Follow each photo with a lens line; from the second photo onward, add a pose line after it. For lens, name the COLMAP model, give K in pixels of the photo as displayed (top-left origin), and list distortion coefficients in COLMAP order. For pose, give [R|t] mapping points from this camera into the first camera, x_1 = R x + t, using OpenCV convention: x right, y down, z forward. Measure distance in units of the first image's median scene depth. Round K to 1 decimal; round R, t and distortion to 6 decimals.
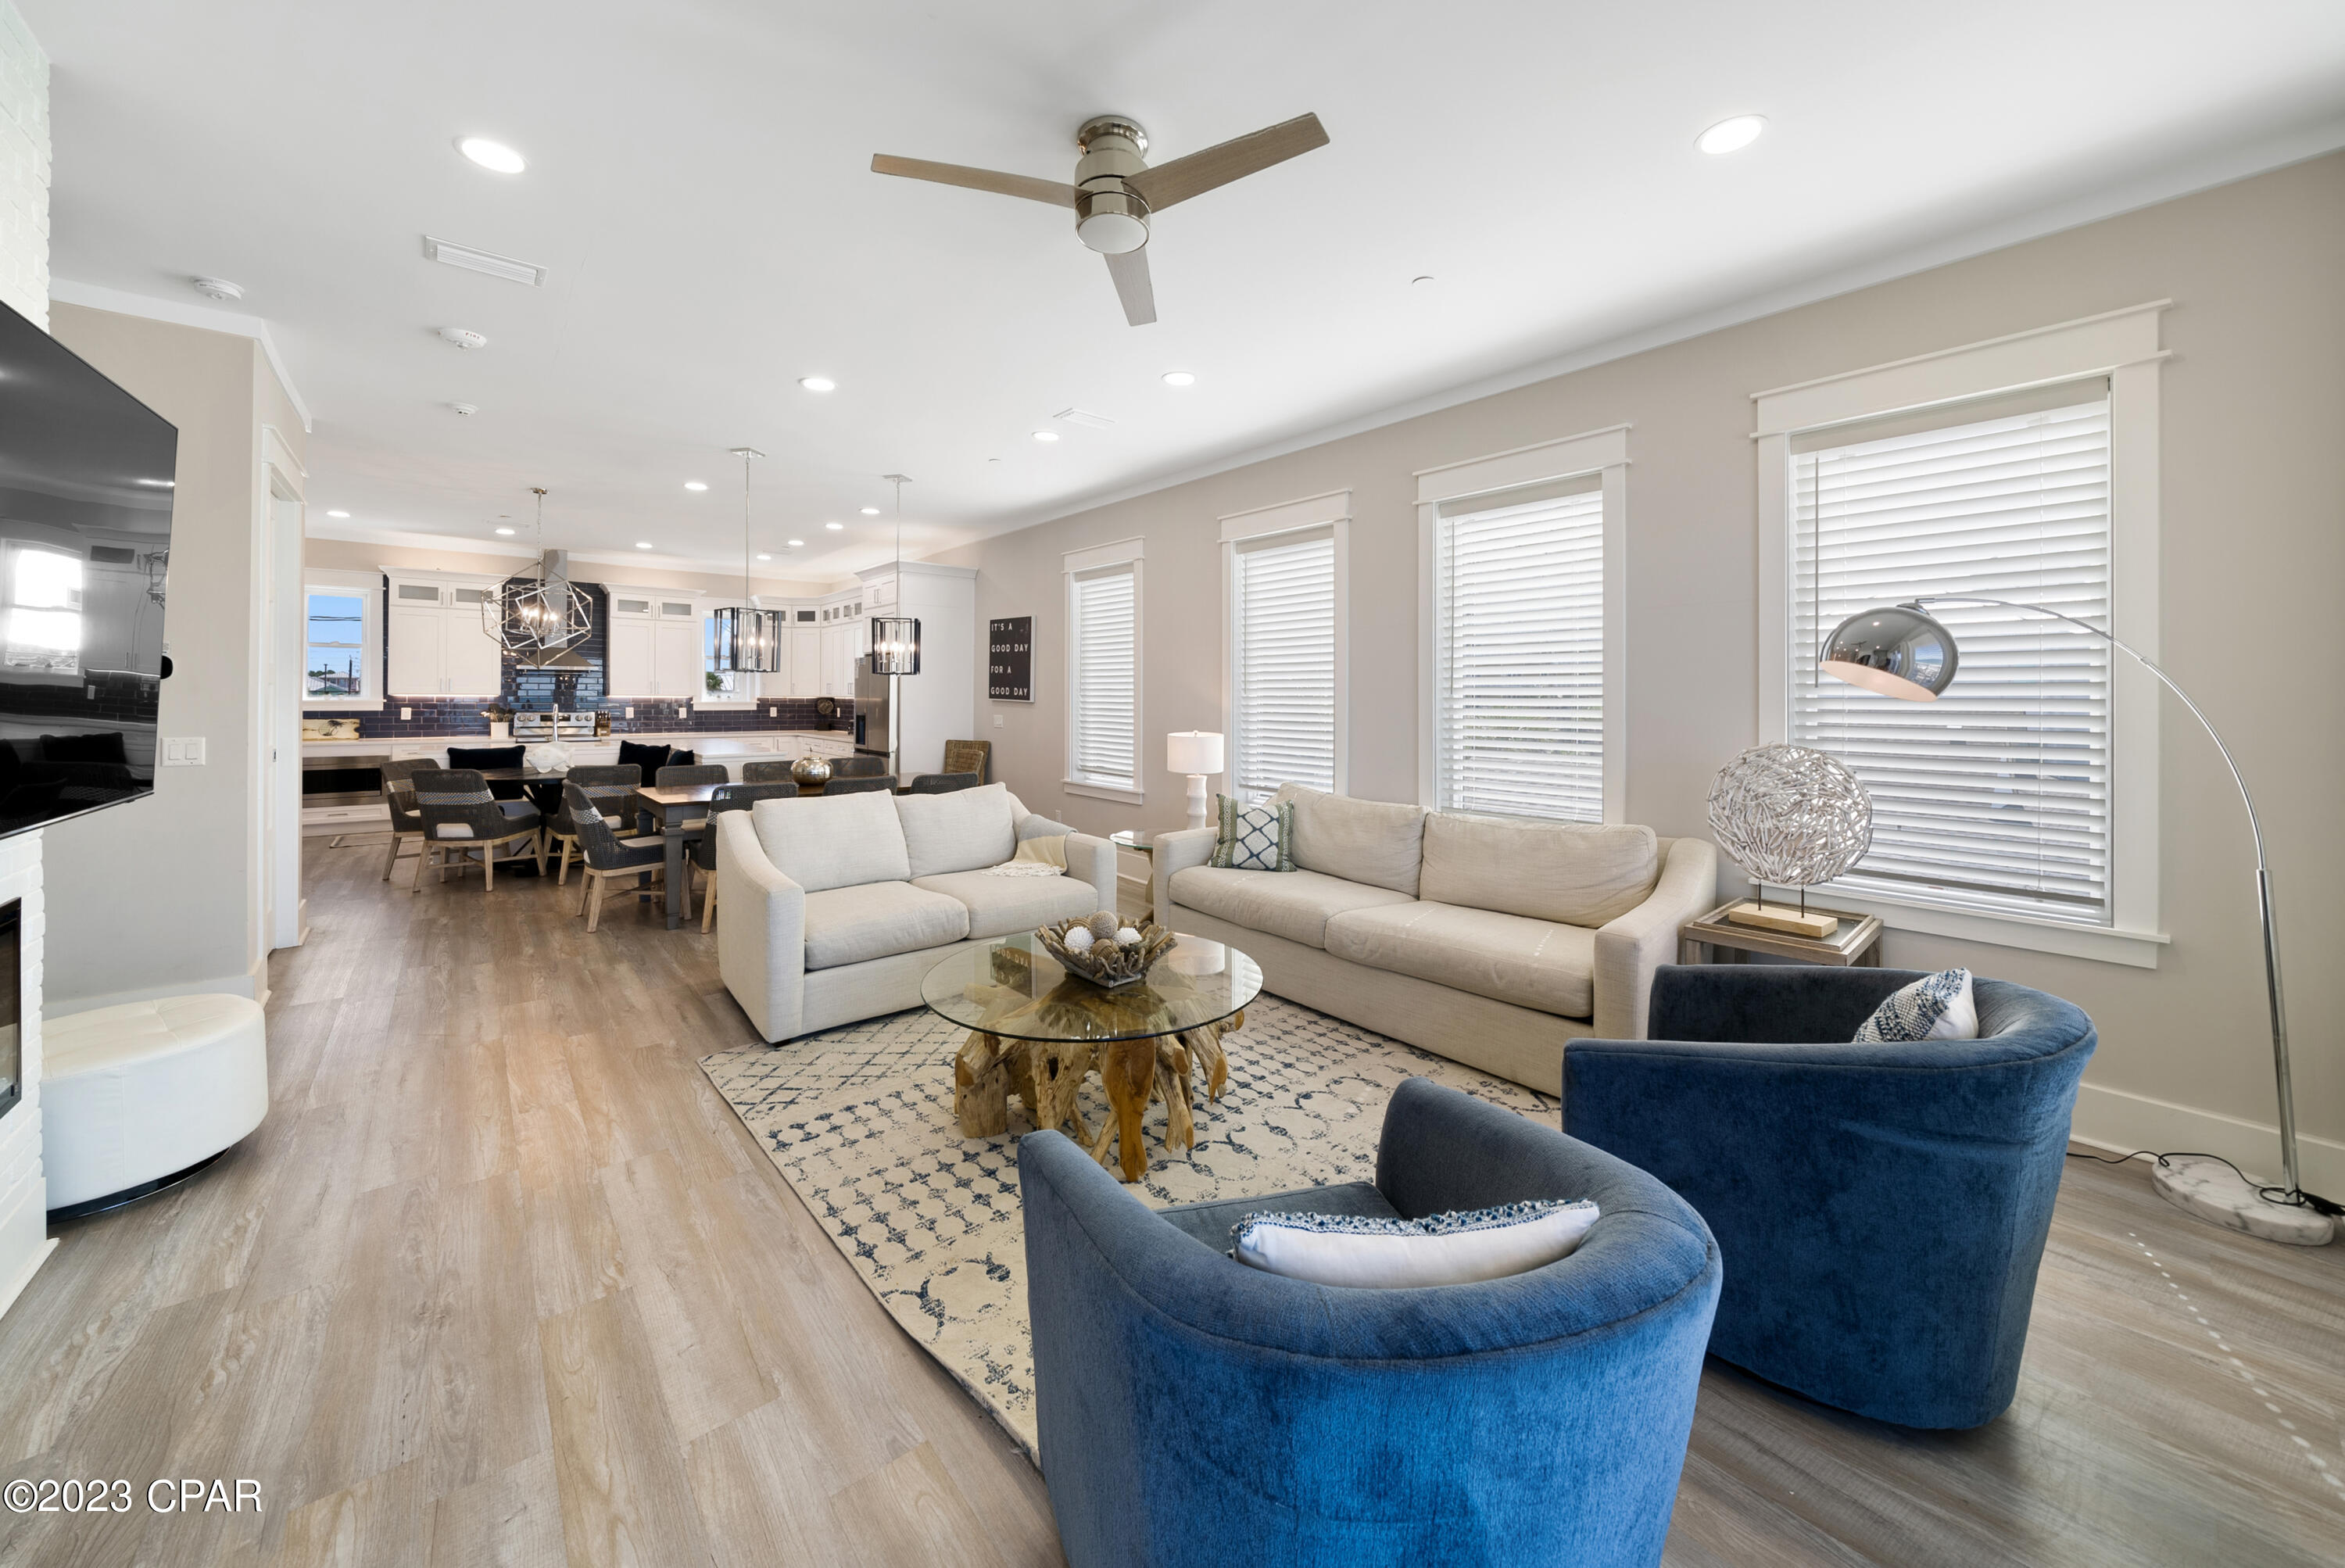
lens RADIAL K [[838.4, 0, 1173.1], [0, 838.4, 695.8], [0, 0, 1]] dist [-0.008040, -0.000024]
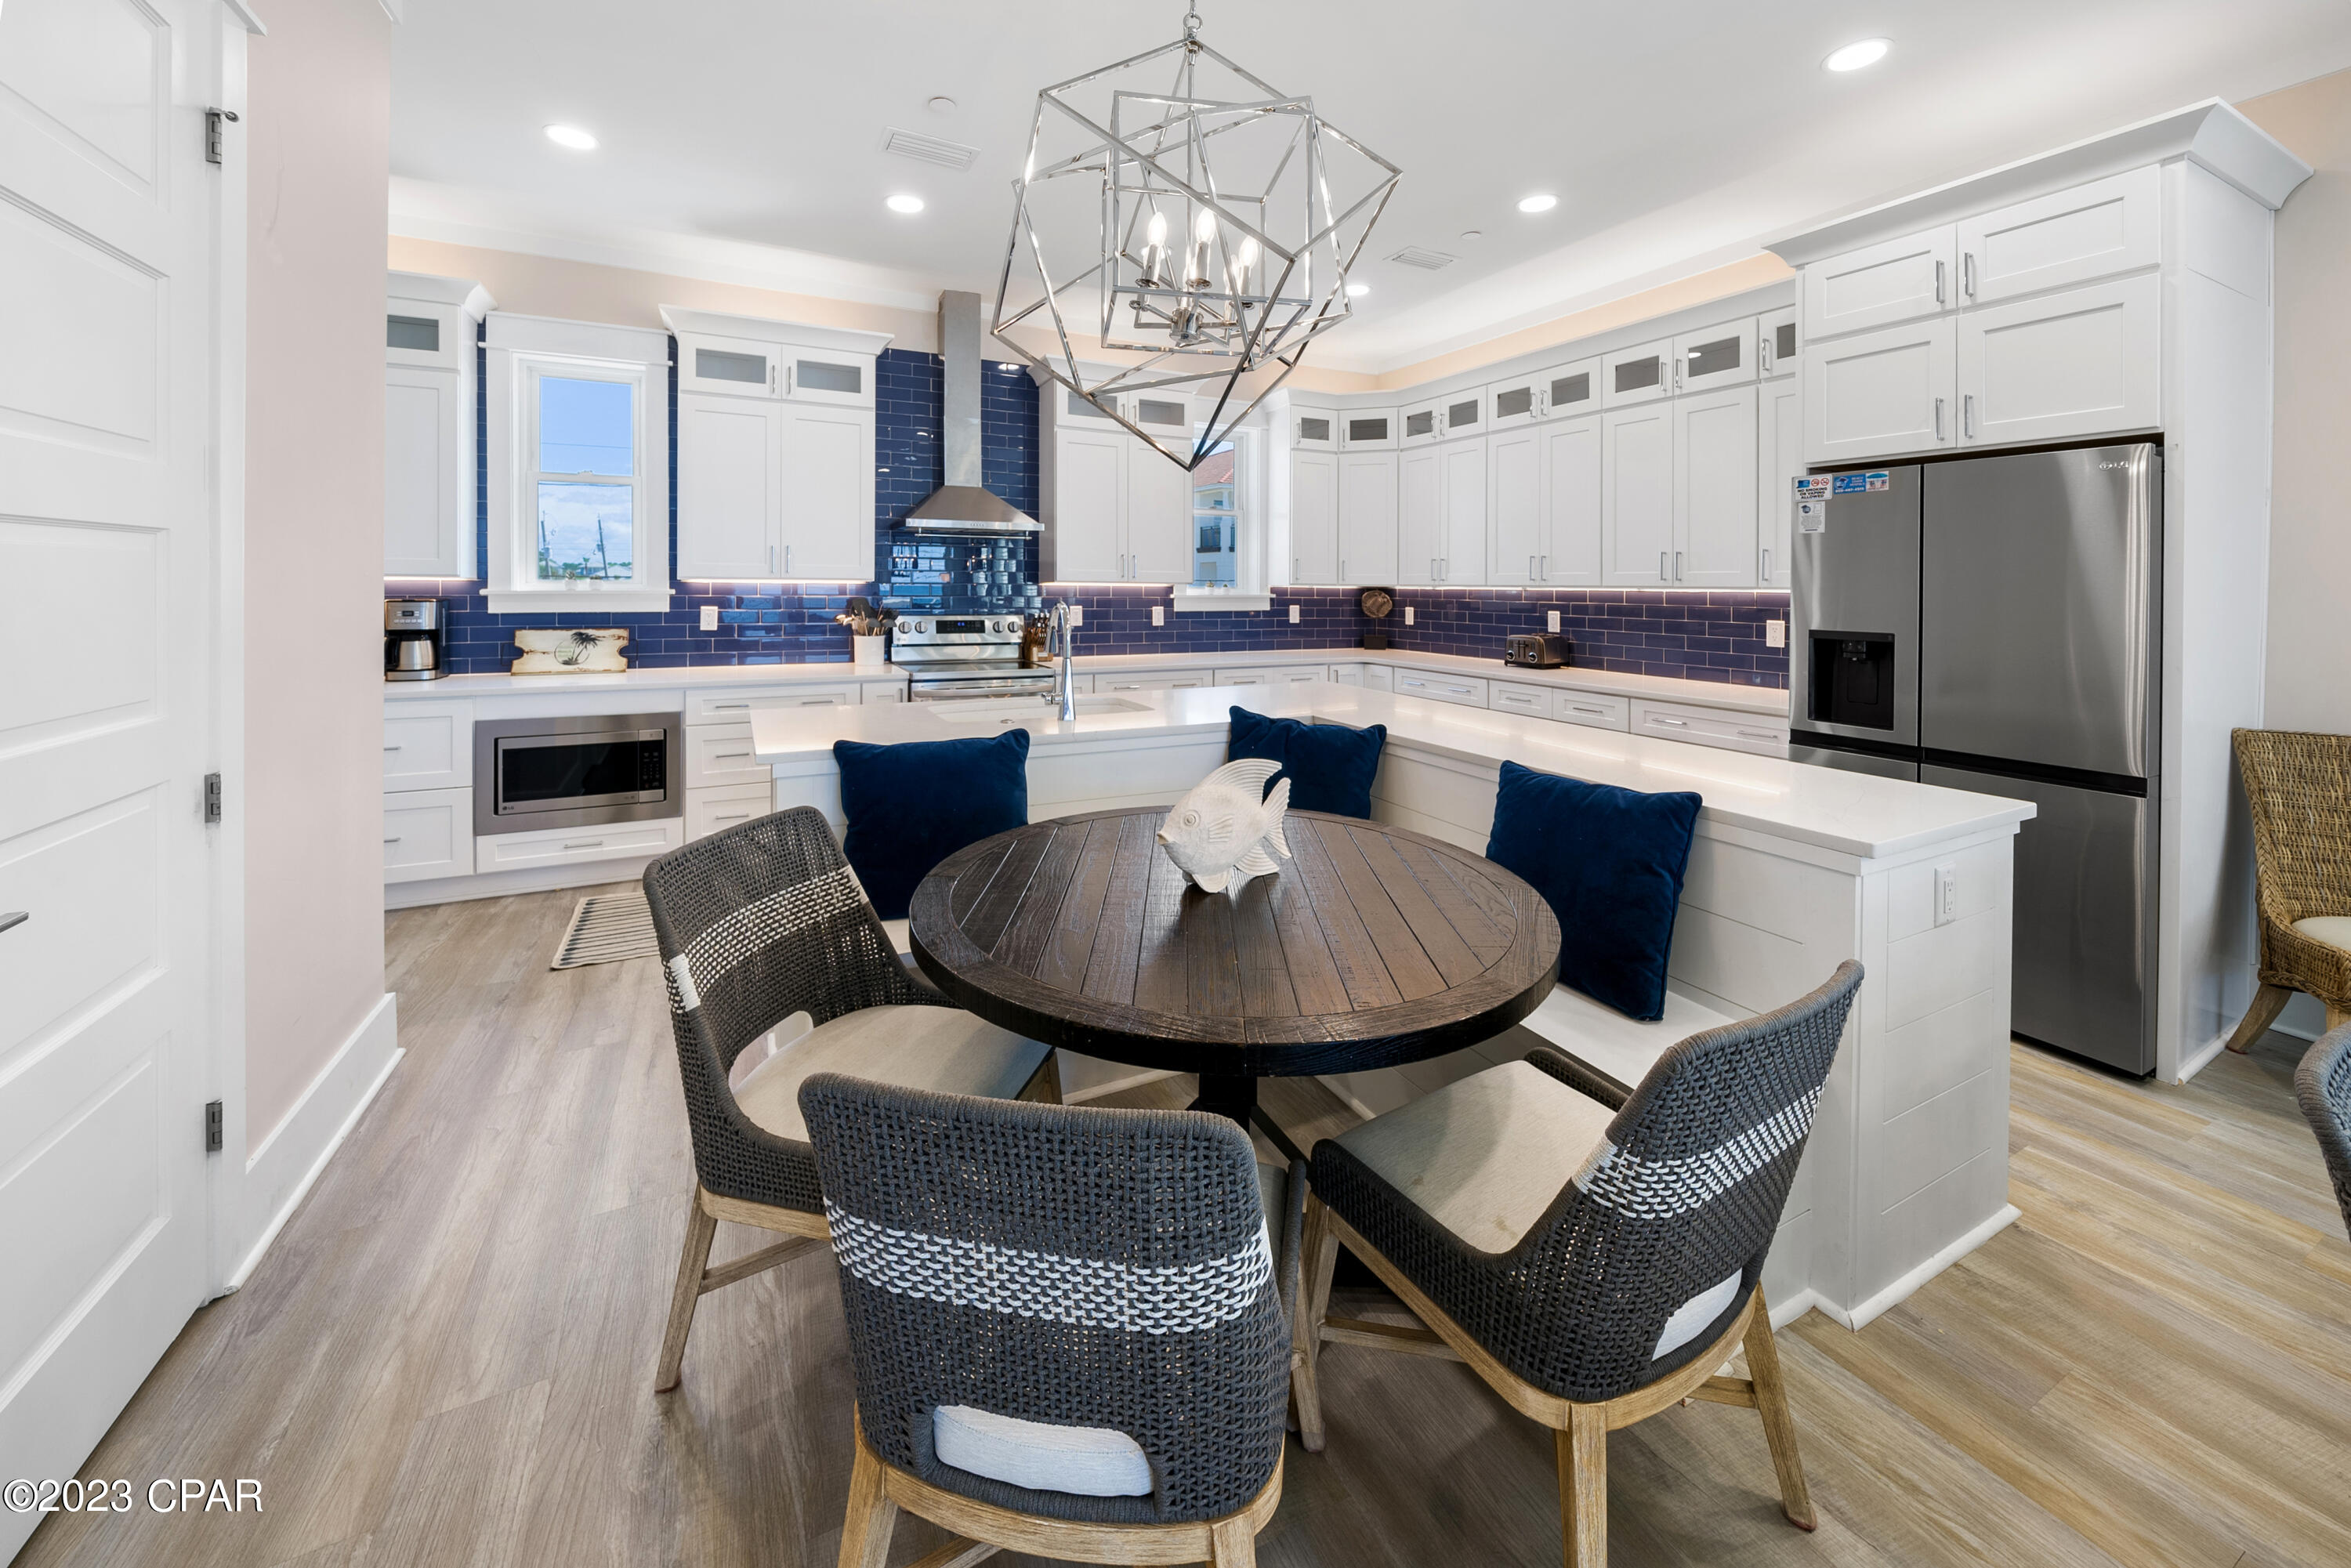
lens RADIAL K [[874.3, 0, 1192.4], [0, 874.3, 594.3], [0, 0, 1]] dist [-0.001357, -0.000293]
pose [[0.974738, 0.004260, -0.223311, -0.602654], [-0.001913, 0.999941, 0.010726, 0.001417], [0.223343, -0.010028, 0.974688, 0.640427]]
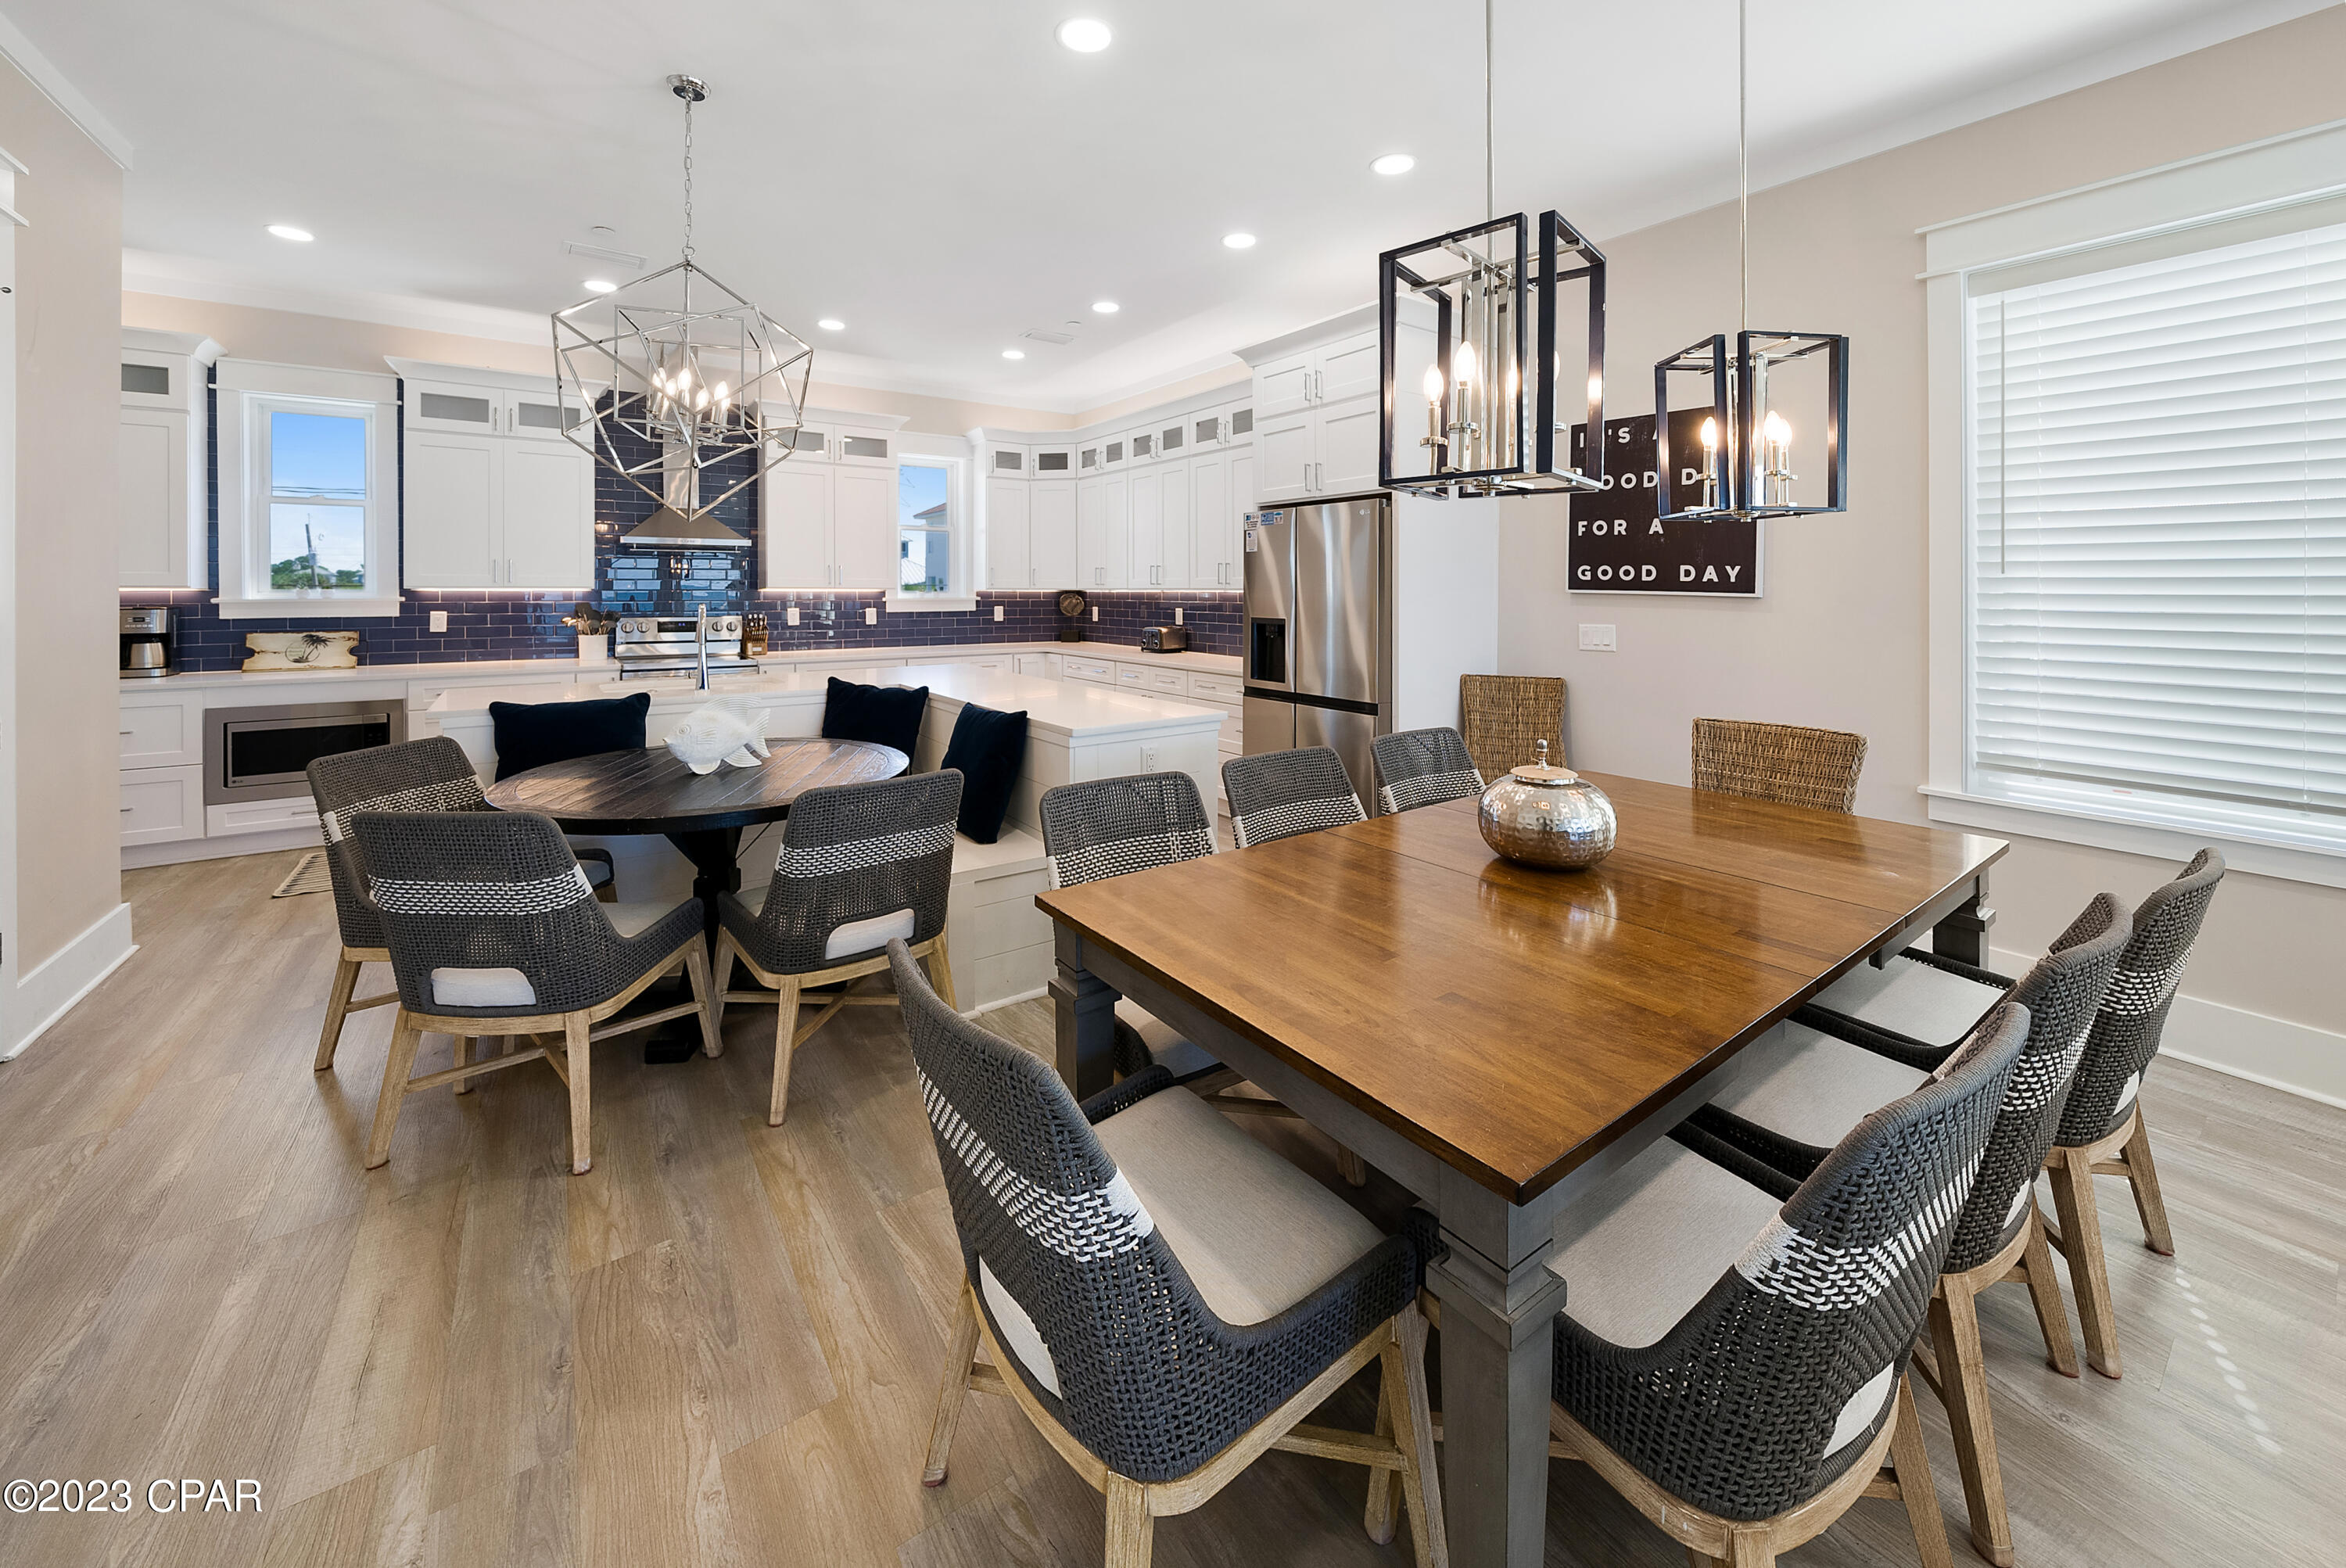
lens RADIAL K [[869.0, 0, 1181.8], [0, 869.0, 594.1], [0, 0, 1]] dist [-0.002146, -0.000479]
pose [[0.997041, -0.004743, -0.076722, -0.416096], [0.005209, 0.999969, 0.005876, 0.002001], [0.076691, -0.006258, 0.997035, 0.506688]]
